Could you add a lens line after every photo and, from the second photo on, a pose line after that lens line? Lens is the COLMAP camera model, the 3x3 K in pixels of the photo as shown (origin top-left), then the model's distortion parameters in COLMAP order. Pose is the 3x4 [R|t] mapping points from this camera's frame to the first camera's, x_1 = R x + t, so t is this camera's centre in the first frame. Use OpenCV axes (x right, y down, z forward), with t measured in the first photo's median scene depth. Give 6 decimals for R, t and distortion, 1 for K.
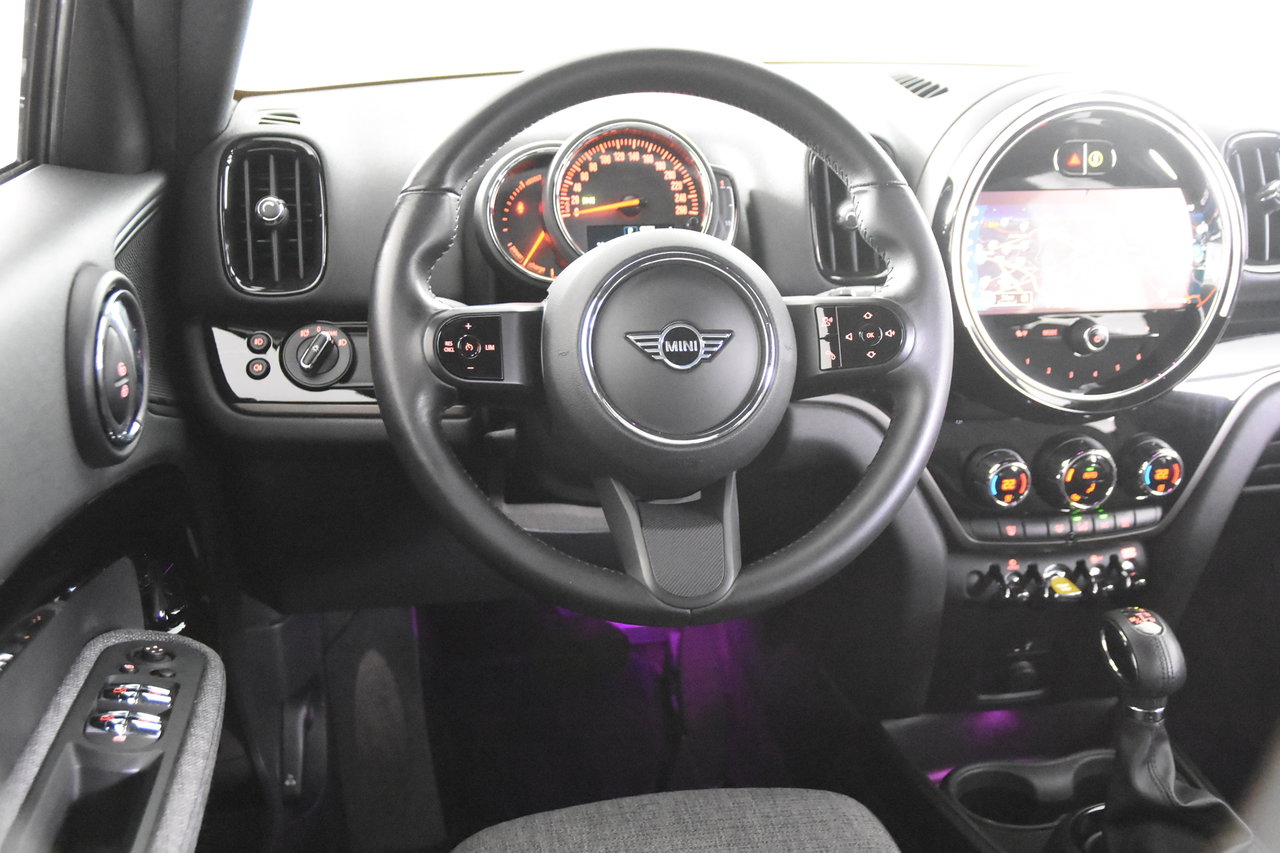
lens RADIAL K [[1279.2, 0, 640.8], [0, 1279.2, 435.8], [0, 0, 1]] dist [-0.014837, 0.021642]
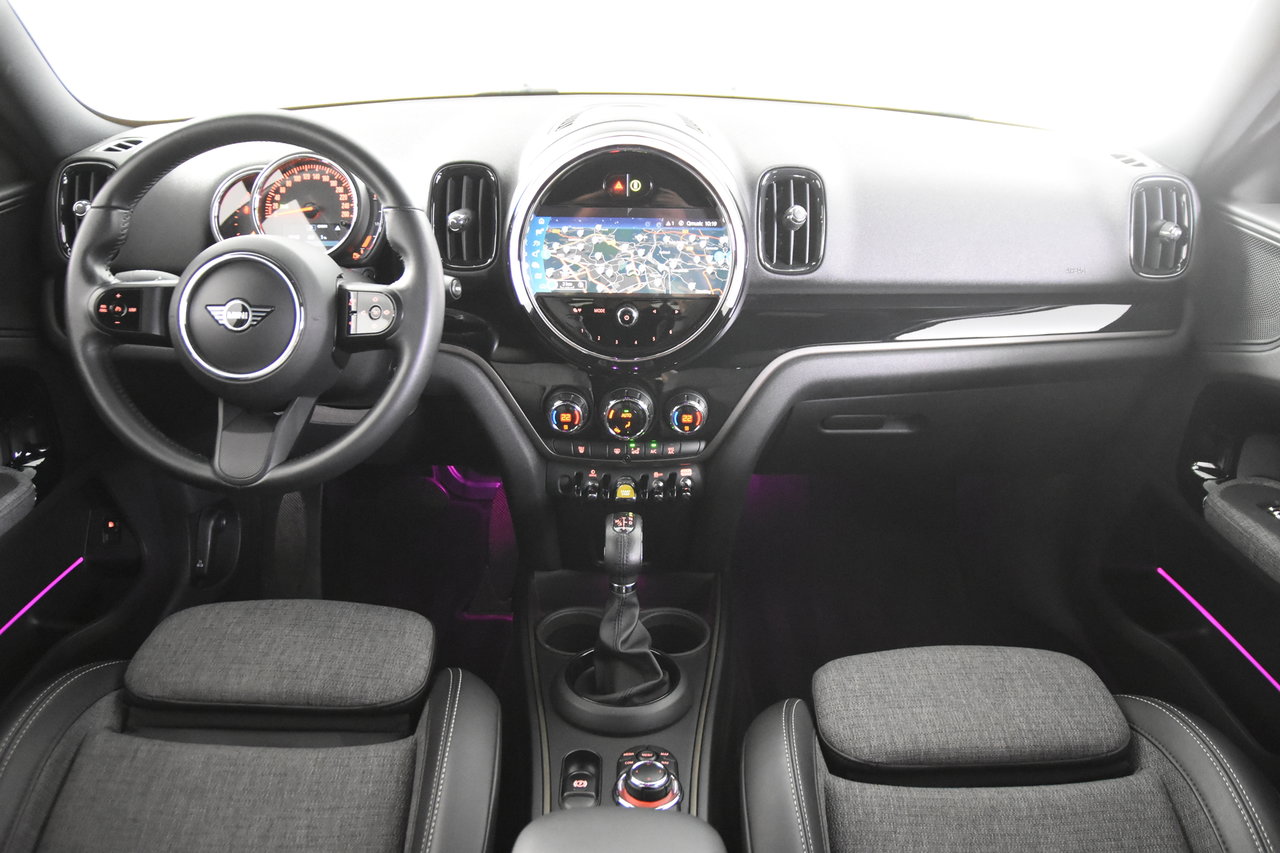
lens RADIAL K [[961.1, 0, 640.0], [0, 961.1, 426.5], [0, 0, 1]] dist [-0.125810, 0.110855]
pose [[0.980282, 0.081440, -0.180040, 0.576510], [-0.063255, 0.992506, 0.104546, -0.069636], [0.187205, -0.091096, 0.978088, -0.017147]]
